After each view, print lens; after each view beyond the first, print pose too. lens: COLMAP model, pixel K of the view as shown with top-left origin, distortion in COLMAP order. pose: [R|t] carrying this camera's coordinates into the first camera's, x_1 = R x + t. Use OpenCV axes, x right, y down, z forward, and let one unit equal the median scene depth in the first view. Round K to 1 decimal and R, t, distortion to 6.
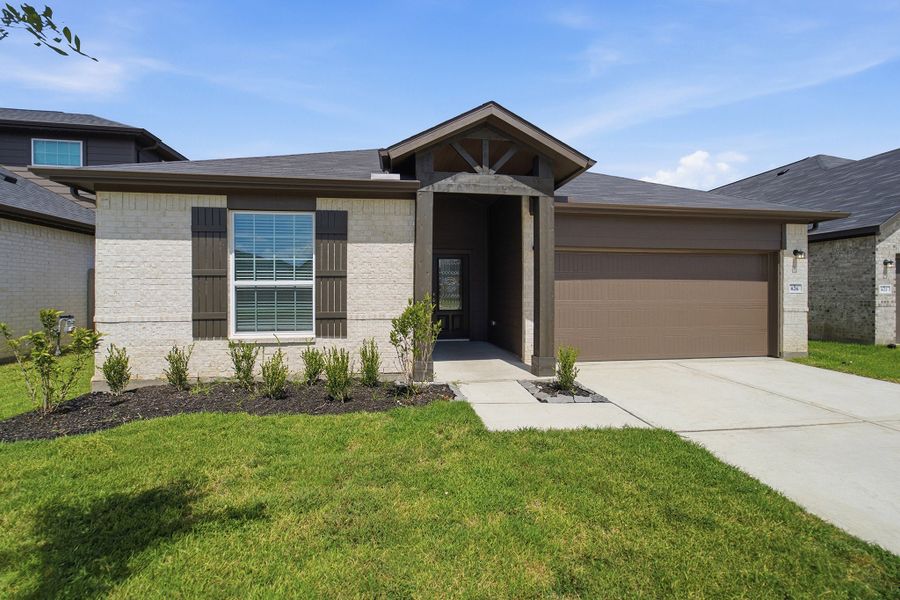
lens RADIAL K [[381.1, 0, 448.8], [0, 381.1, 295.6], [0, 0, 1]] dist [-0.002007, 0.000201]
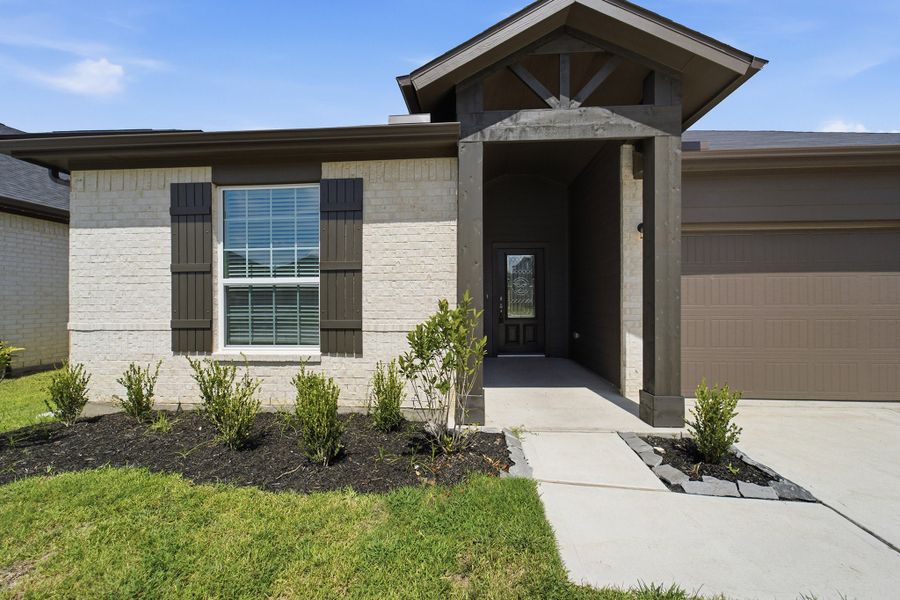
lens RADIAL K [[377.0, 0, 448.5], [0, 377.0, 301.0], [0, 0, 1]] dist [-0.000381, 0.000414]
pose [[0.978591, -0.001533, -0.205809, 0.036111], [0.000285, 0.999981, -0.006096, 0.011591], [0.205814, 0.005907, 0.978573, 0.349568]]
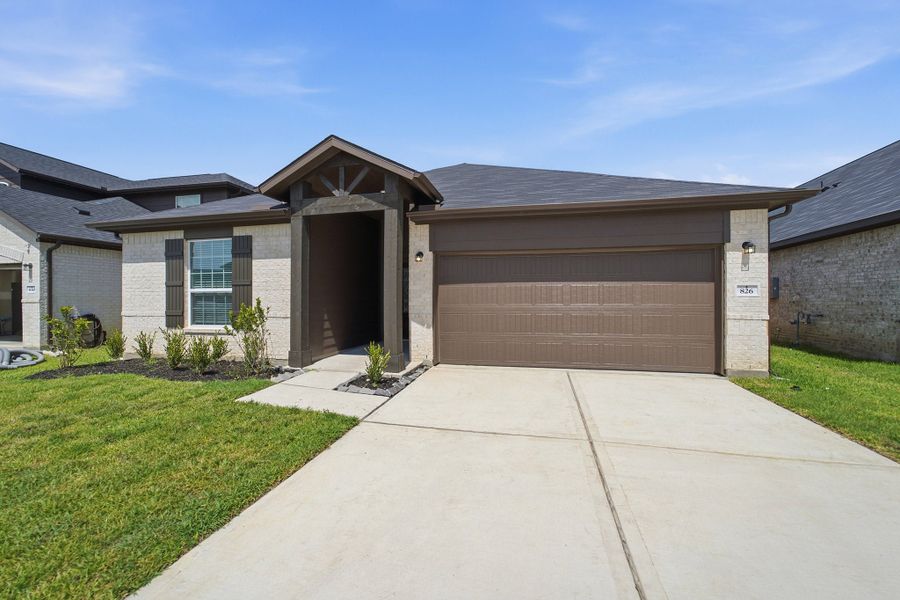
lens RADIAL K [[371.2, 0, 450.0], [0, 371.2, 300.0], [0, 0, 1]] dist [0.001441, -0.000151]
pose [[0.927733, 0.000688, -0.373243, 0.865517], [-0.001427, 0.999998, -0.001704, 0.004637], [0.373241, 0.002113, 0.927732, 0.063477]]
